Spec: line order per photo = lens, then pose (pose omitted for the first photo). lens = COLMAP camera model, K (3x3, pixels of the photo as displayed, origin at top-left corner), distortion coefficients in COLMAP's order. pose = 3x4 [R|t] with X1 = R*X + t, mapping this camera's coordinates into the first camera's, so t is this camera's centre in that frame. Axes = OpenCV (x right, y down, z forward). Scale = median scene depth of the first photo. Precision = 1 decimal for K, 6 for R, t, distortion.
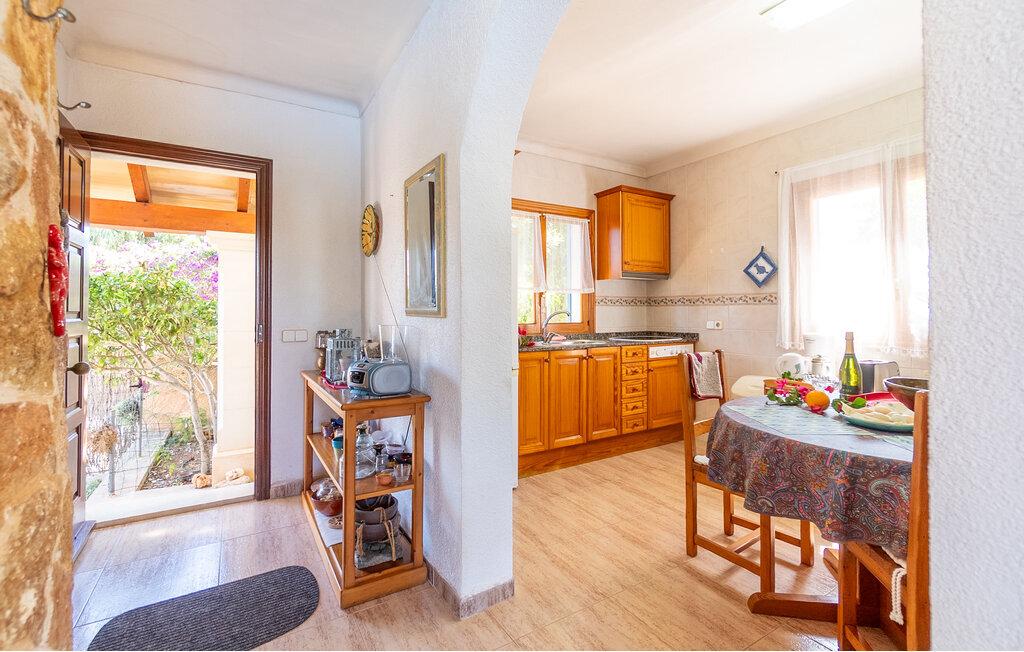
lens RADIAL K [[451.3, 0, 507.2], [0, 451.3, 306.9], [0, 0, 1]] dist [-0.001029, 0.000089]
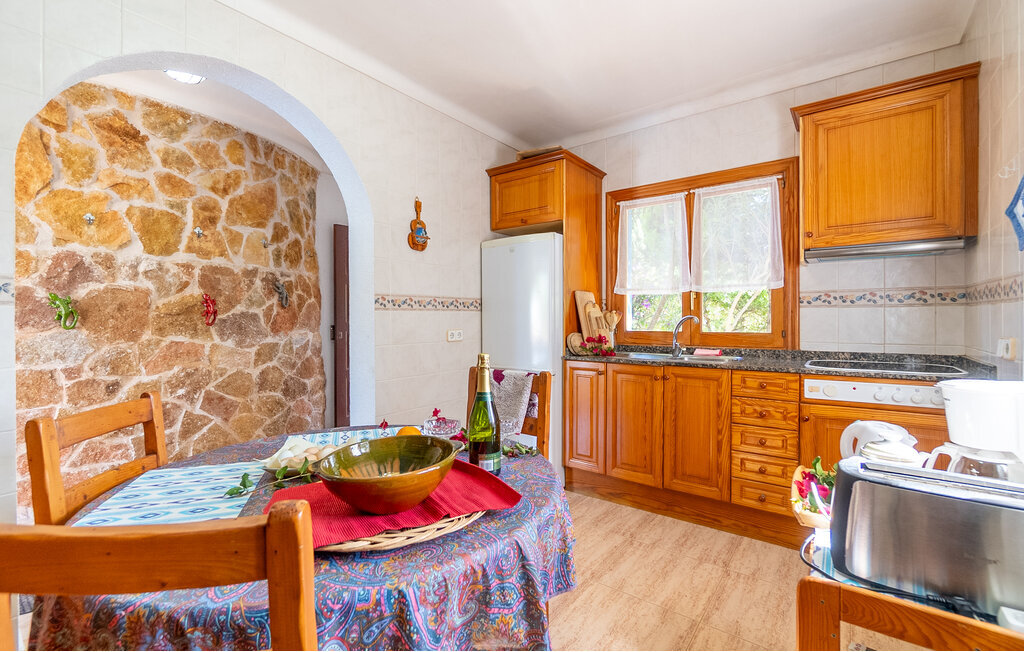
lens RADIAL K [[448.3, 0, 506.2], [0, 448.3, 317.1], [0, 0, 1]] dist [-0.003875, -0.000378]
pose [[0.344820, -0.001430, -0.938668, 0.769315], [0.010850, 0.999938, 0.002463, 0.006369], [0.938606, -0.011034, 0.344814, 0.481266]]
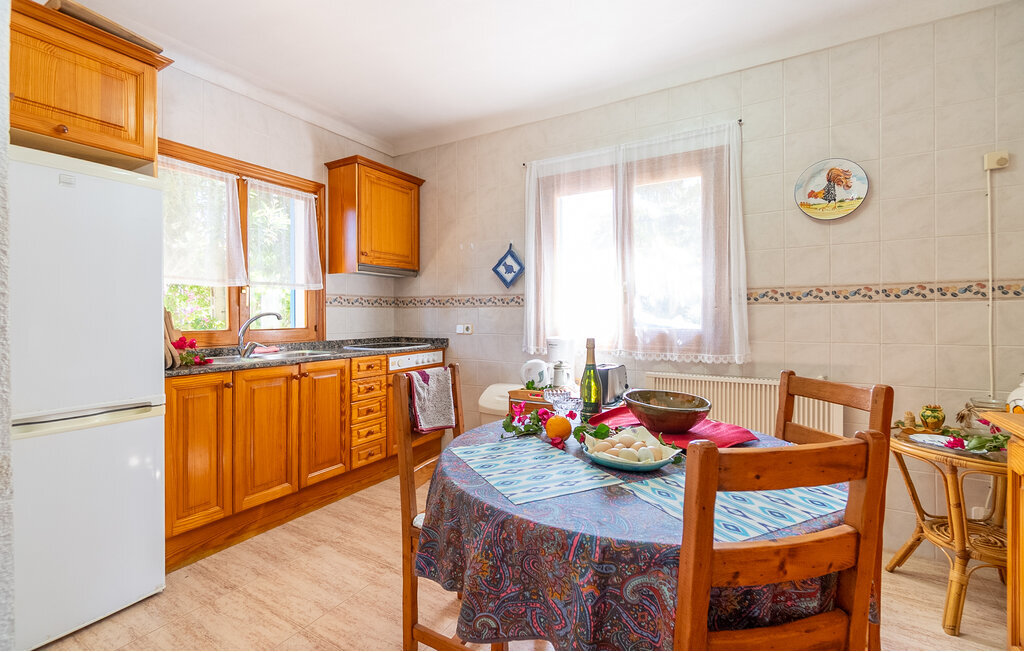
lens RADIAL K [[448.3, 0, 506.2], [0, 448.3, 317.1], [0, 0, 1]] dist [-0.003875, -0.000378]
pose [[0.885007, -0.000140, 0.465577, 0.131982], [-0.008087, 0.999844, 0.015674, 0.001915], [-0.465507, -0.017637, 0.884868, 0.191835]]
